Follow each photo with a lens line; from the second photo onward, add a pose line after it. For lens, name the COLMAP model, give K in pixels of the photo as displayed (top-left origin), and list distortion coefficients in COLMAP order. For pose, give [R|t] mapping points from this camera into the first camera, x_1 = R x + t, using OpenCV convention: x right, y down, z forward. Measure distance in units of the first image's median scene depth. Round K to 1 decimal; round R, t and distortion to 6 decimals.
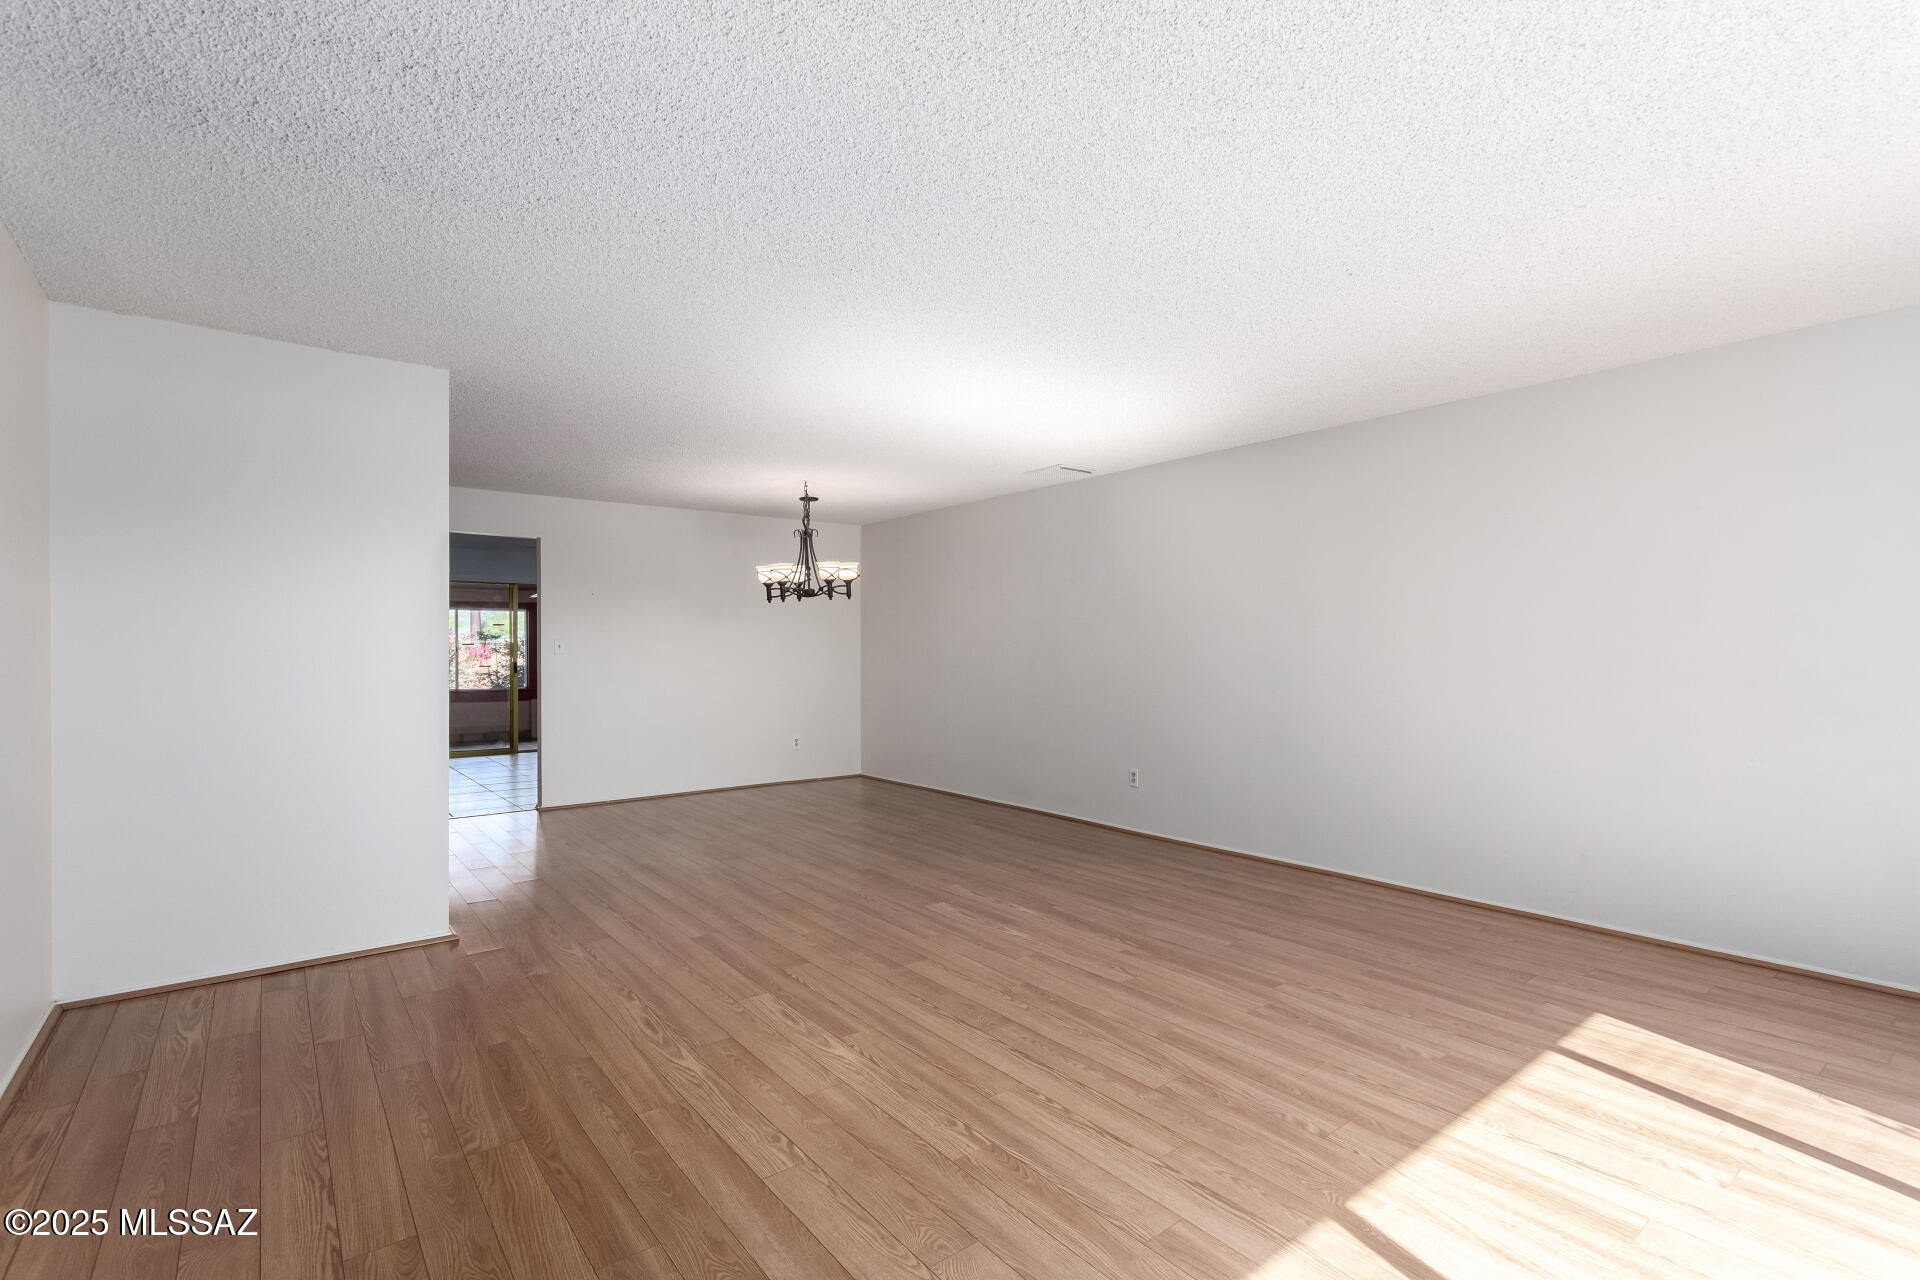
lens RADIAL K [[882.9, 0, 970.5], [0, 882.9, 649.4], [0, 0, 1]] dist [-0.009659, 0.000250]
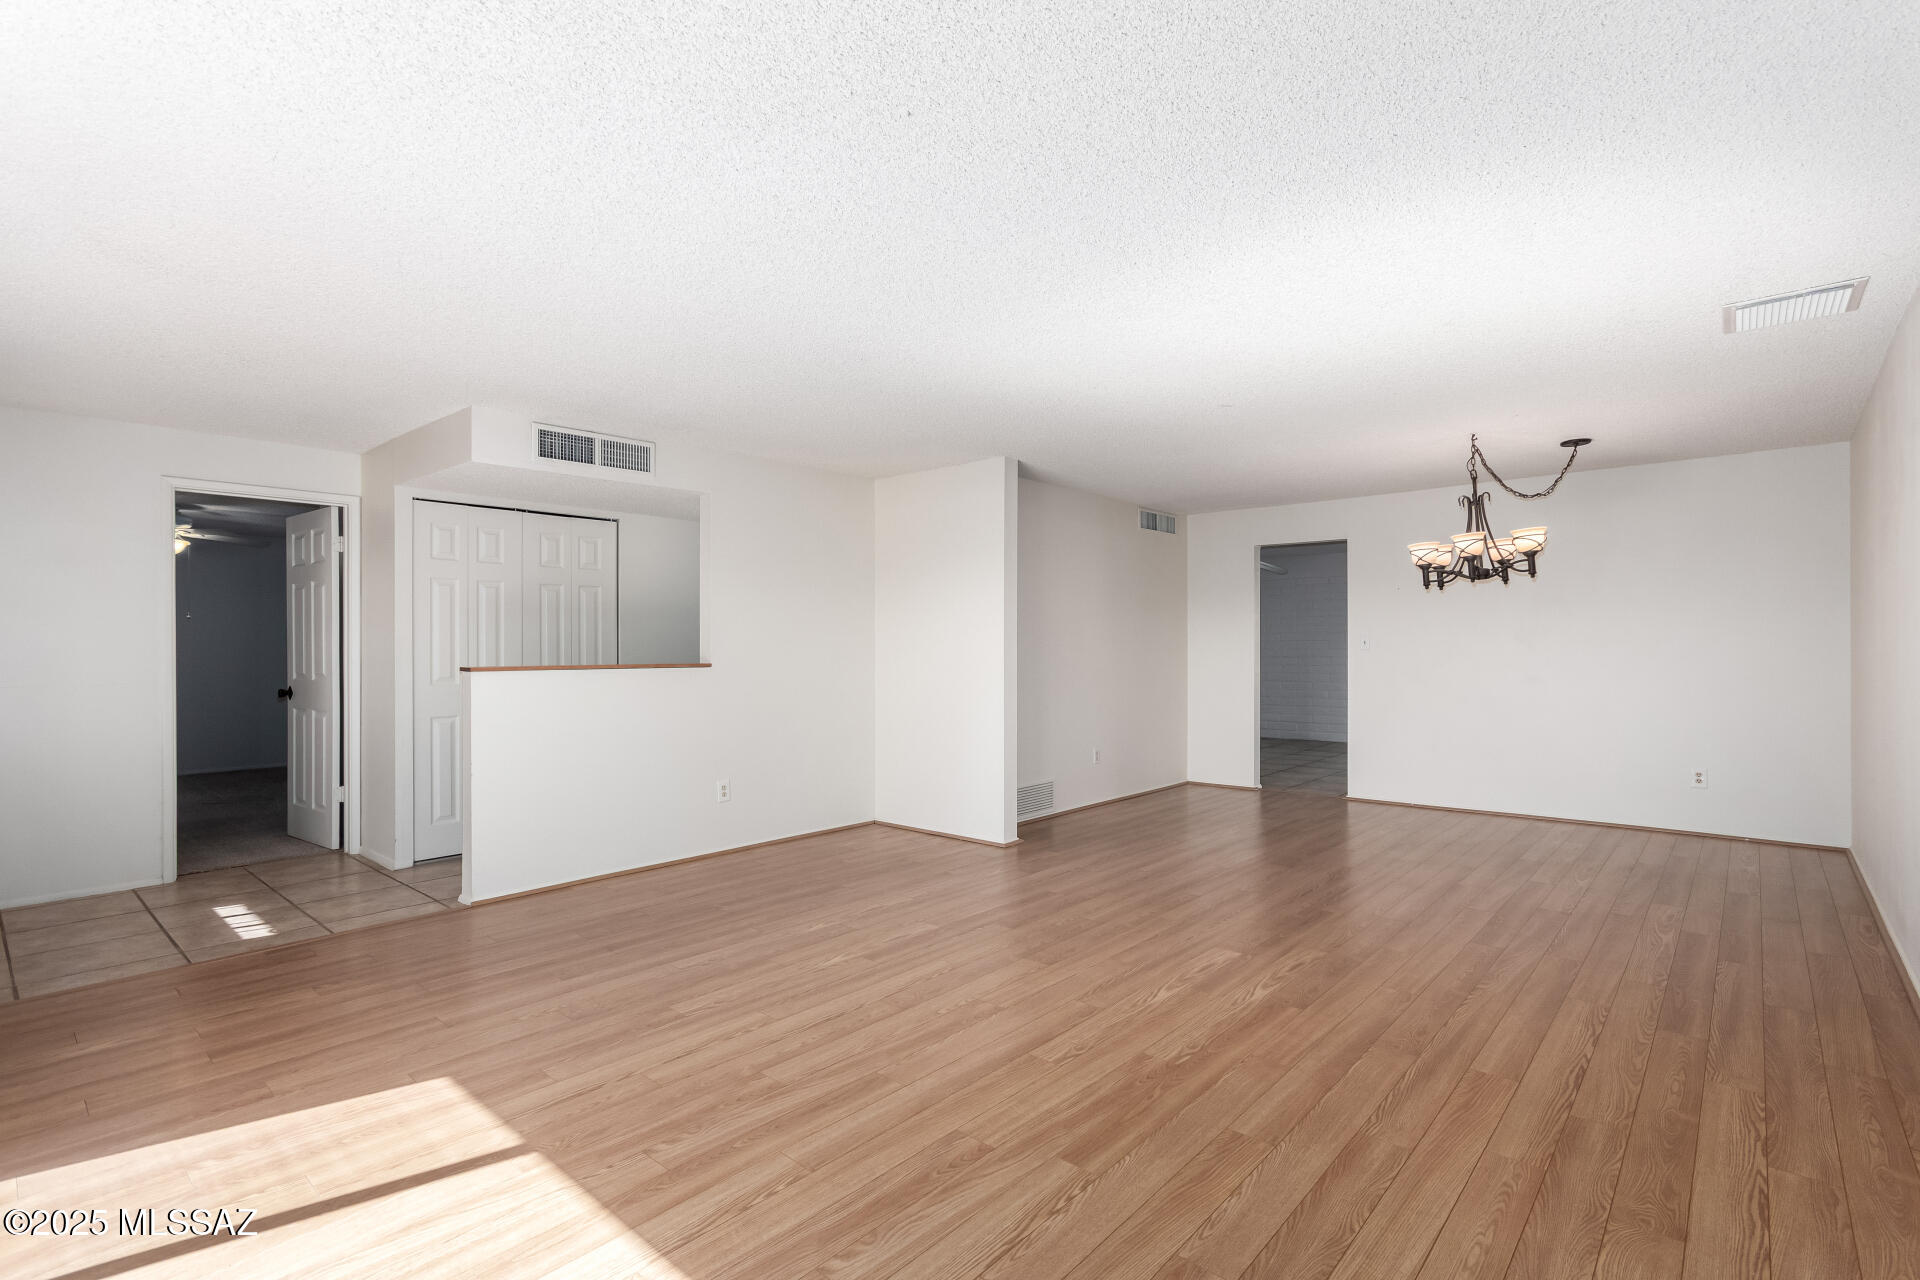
lens RADIAL K [[882.9, 0, 970.6], [0, 882.9, 638.1], [0, 0, 1]] dist [-0.009659, 0.000250]
pose [[0.197758, -0.002549, -0.980248, 0.999458], [-0.000885, 0.999996, -0.002779, -0.008026], [0.980250, 0.001417, 0.197755, 0.811712]]
